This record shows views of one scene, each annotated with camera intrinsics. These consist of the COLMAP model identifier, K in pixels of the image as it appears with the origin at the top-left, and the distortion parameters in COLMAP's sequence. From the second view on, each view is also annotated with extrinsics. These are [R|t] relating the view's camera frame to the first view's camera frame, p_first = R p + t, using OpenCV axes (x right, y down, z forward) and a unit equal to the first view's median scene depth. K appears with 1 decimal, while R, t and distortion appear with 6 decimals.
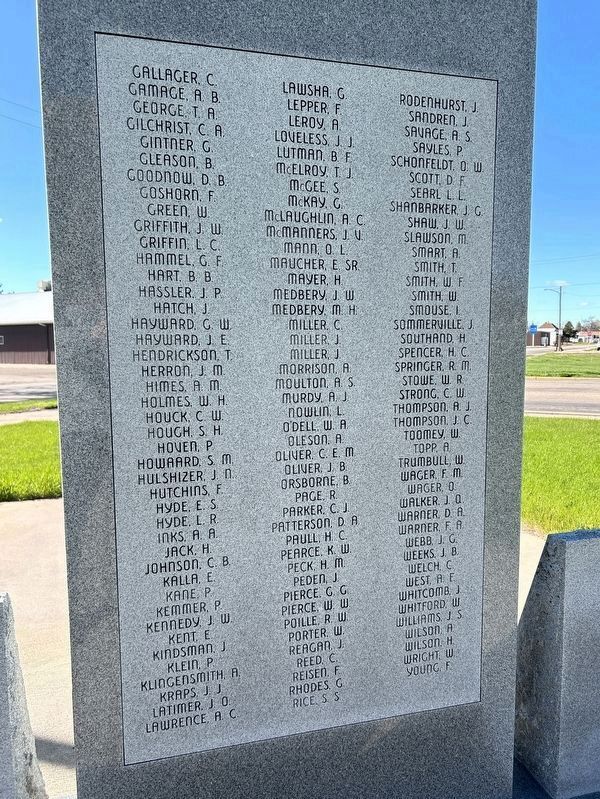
lens RADIAL K [[606.5, 0, 300.3], [0, 606.5, 399.0], [0, 0, 1]] dist [0.028791, -0.044741]
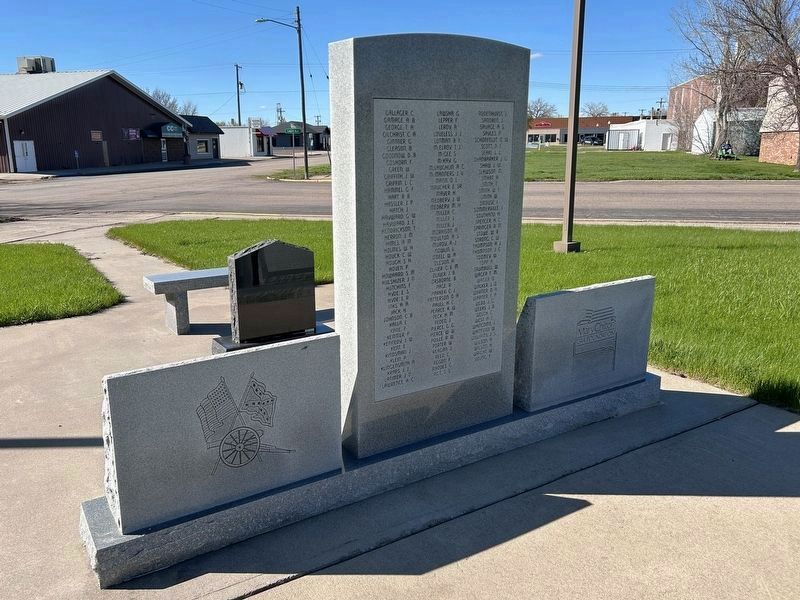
lens RADIAL K [[607.2, 0, 399.4], [0, 607.2, 298.7], [0, 0, 1]] dist [0.028791, -0.044741]
pose [[0.957544, -0.069044, 0.279896, -0.816585], [0.025044, 0.987149, 0.157831, -0.168380], [-0.287197, -0.144120, 0.946968, -1.198296]]
